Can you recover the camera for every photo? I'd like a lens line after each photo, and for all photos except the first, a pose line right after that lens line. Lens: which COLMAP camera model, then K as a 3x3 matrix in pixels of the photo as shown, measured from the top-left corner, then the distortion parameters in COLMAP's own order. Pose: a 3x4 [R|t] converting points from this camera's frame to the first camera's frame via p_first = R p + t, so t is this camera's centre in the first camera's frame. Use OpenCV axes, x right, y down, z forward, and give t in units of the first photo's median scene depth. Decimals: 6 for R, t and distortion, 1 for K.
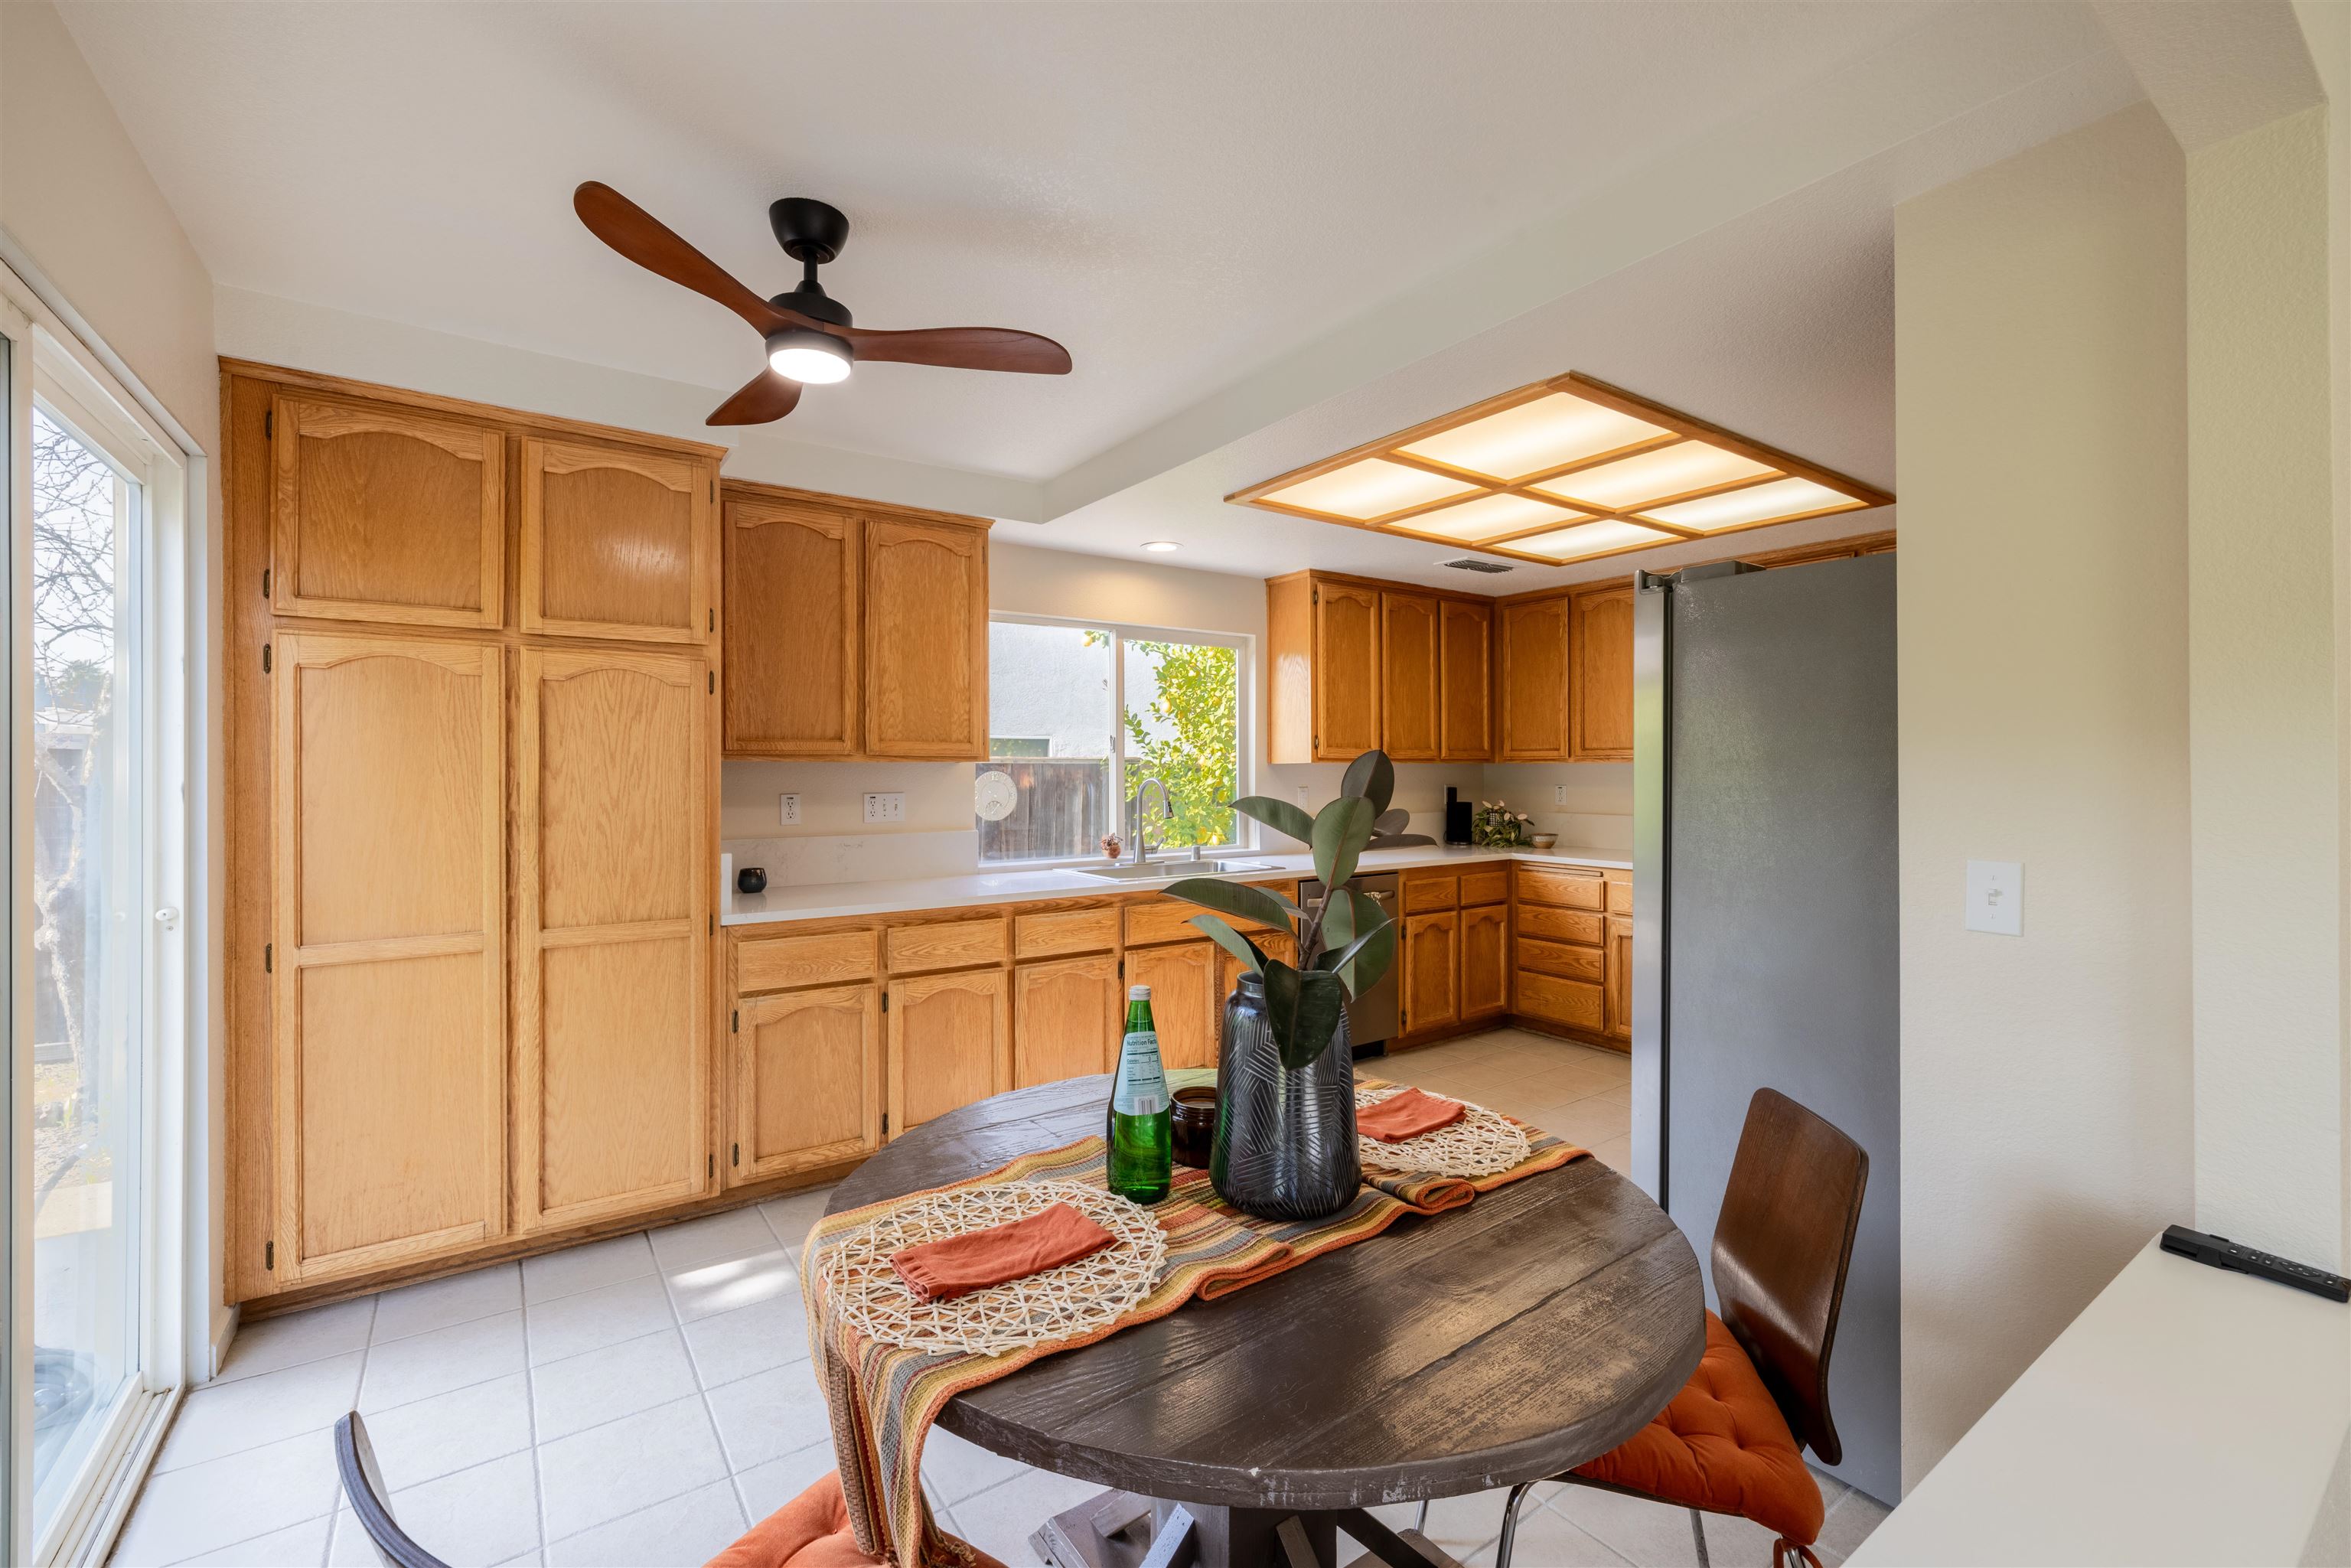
lens RADIAL K [[987.9, 0, 1186.6], [0, 987.9, 766.4], [0, 0, 1]] dist [0.006978, 0.000850]
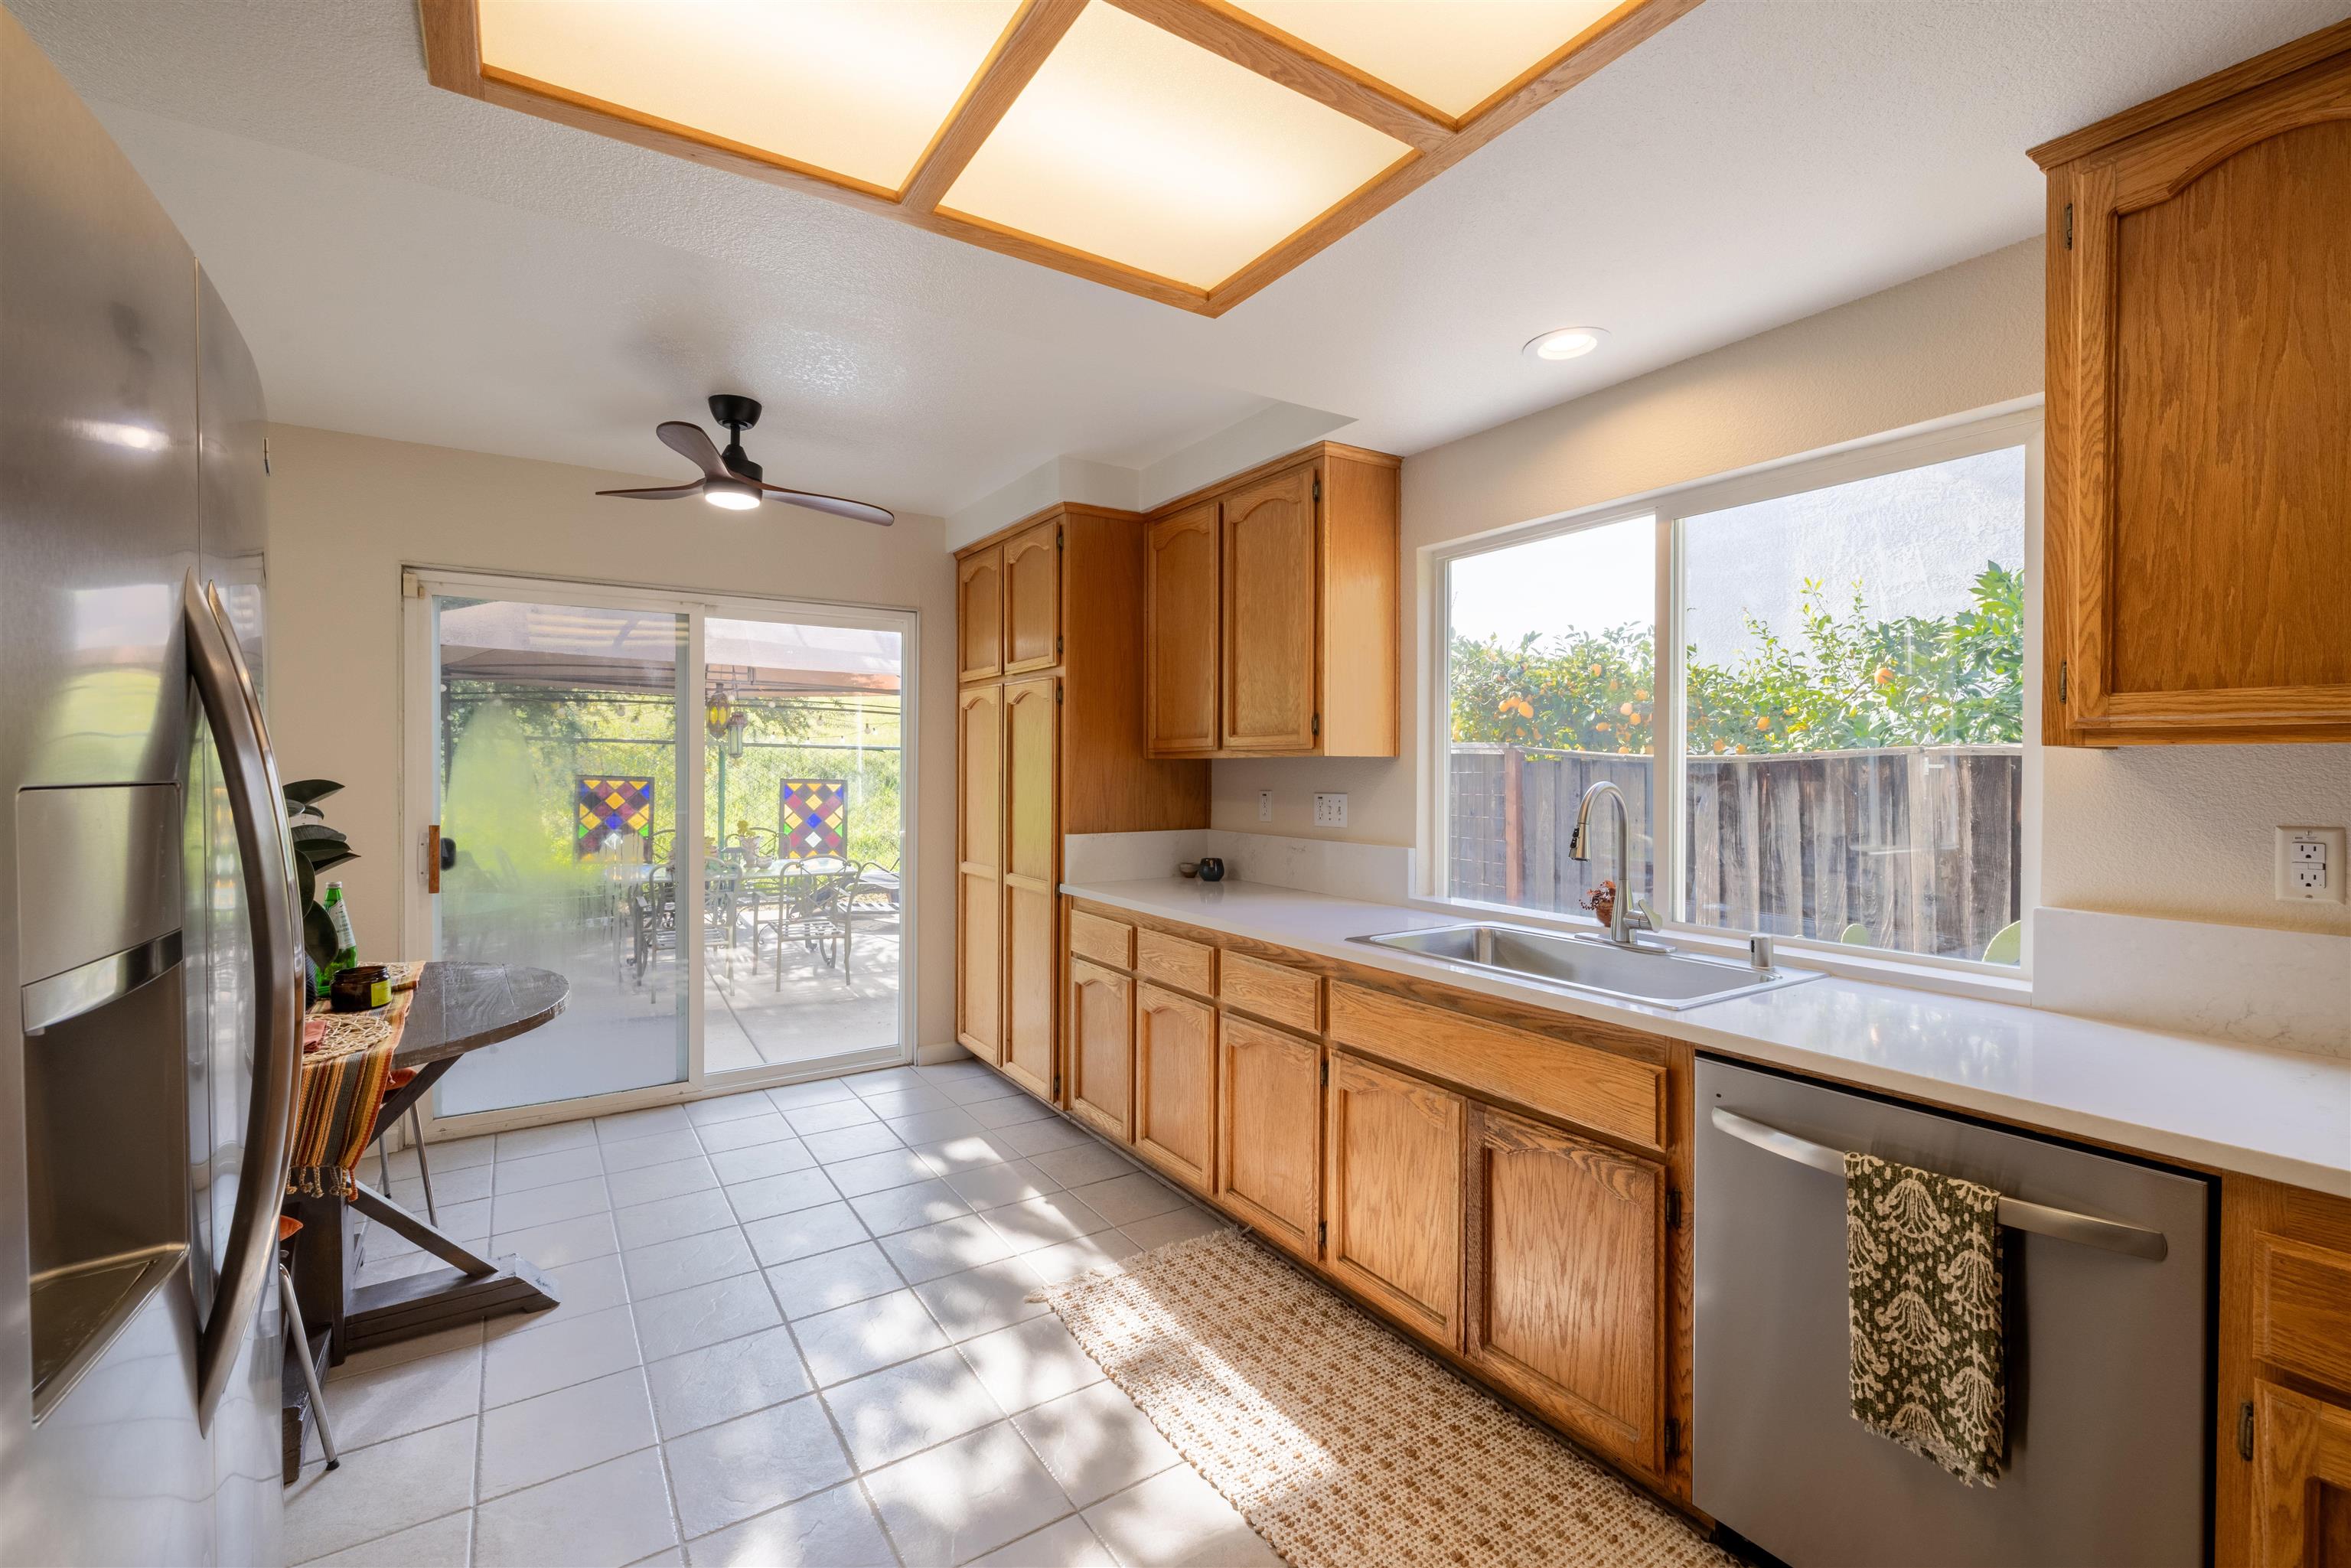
lens RADIAL K [[987.9, 0, 1167.9], [0, 987.9, 782.3], [0, 0, 1]] dist [0.006978, 0.000850]
pose [[-0.030260, 0.015113, -0.999428, 0.469766], [-0.003942, 0.999876, 0.015239, 0.003842], [0.999534, 0.004401, -0.030197, 0.733183]]
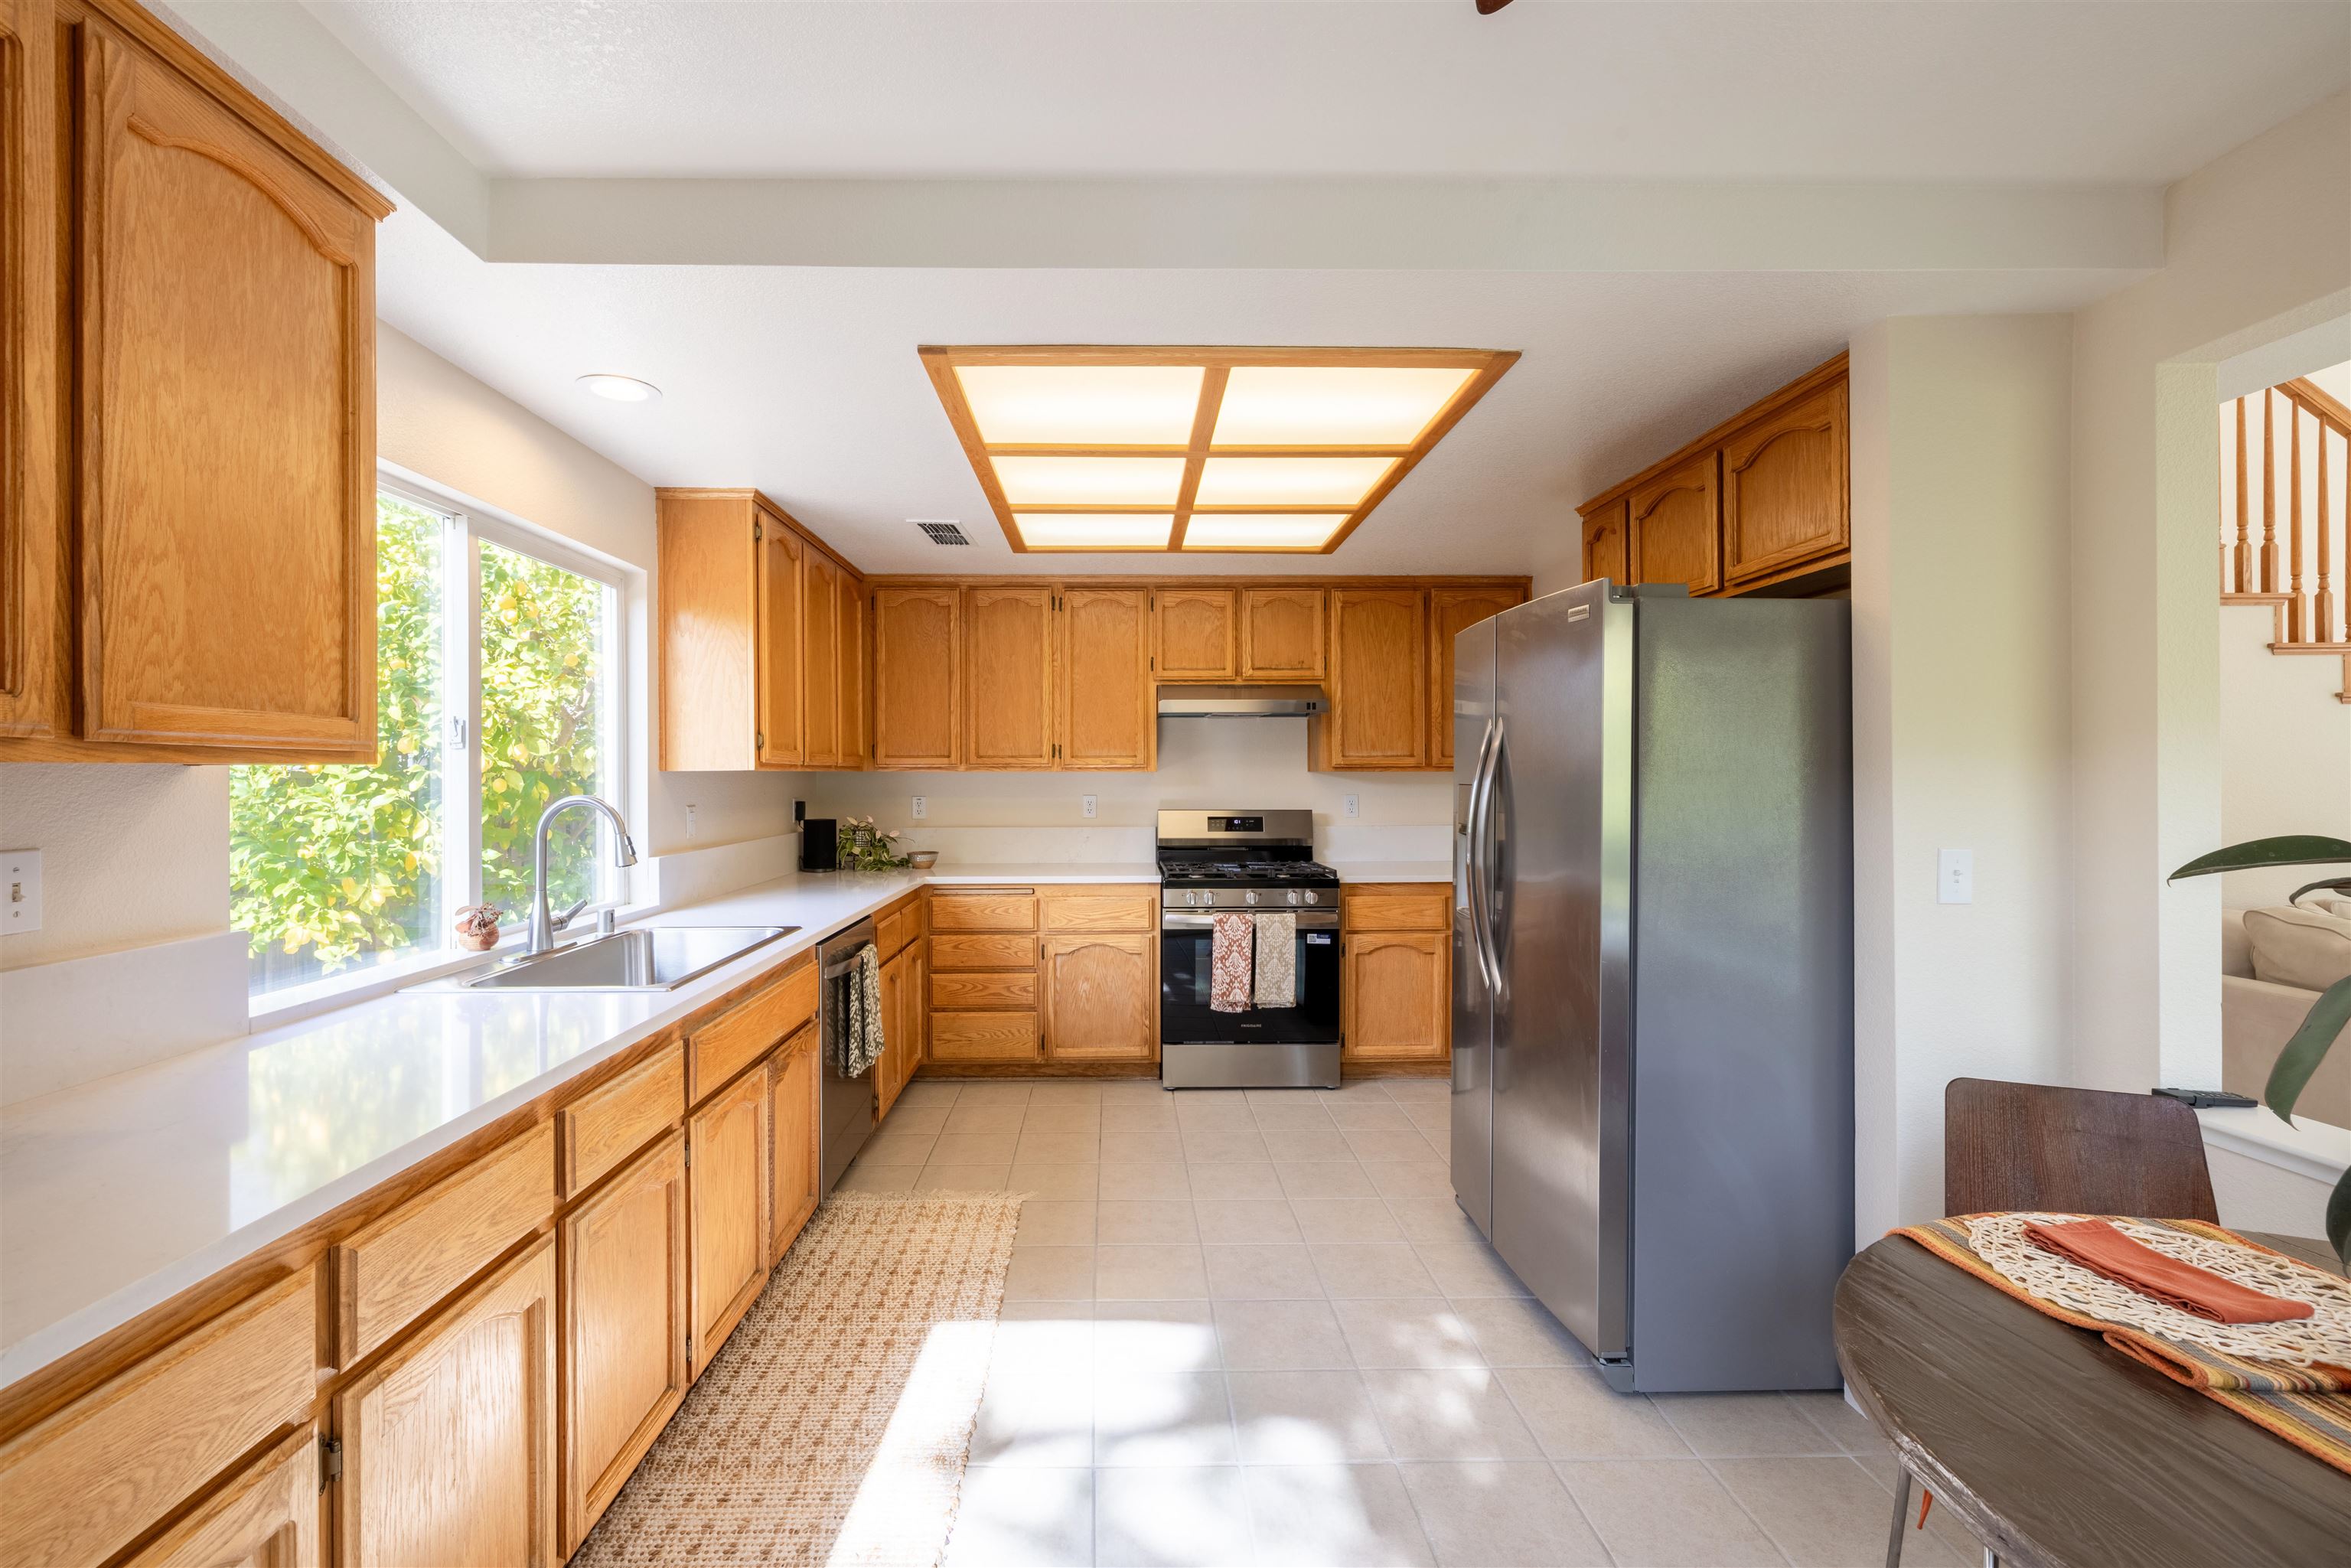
lens RADIAL K [[987.9, 0, 1129.2], [0, 987.9, 769.8], [0, 0, 1]] dist [0.006978, 0.000850]
pose [[0.568584, 0.004613, 0.822612, -0.297599], [0.000247, 0.999983, -0.005778, -0.000002], [-0.822625, 0.003488, 0.568573, 0.396101]]
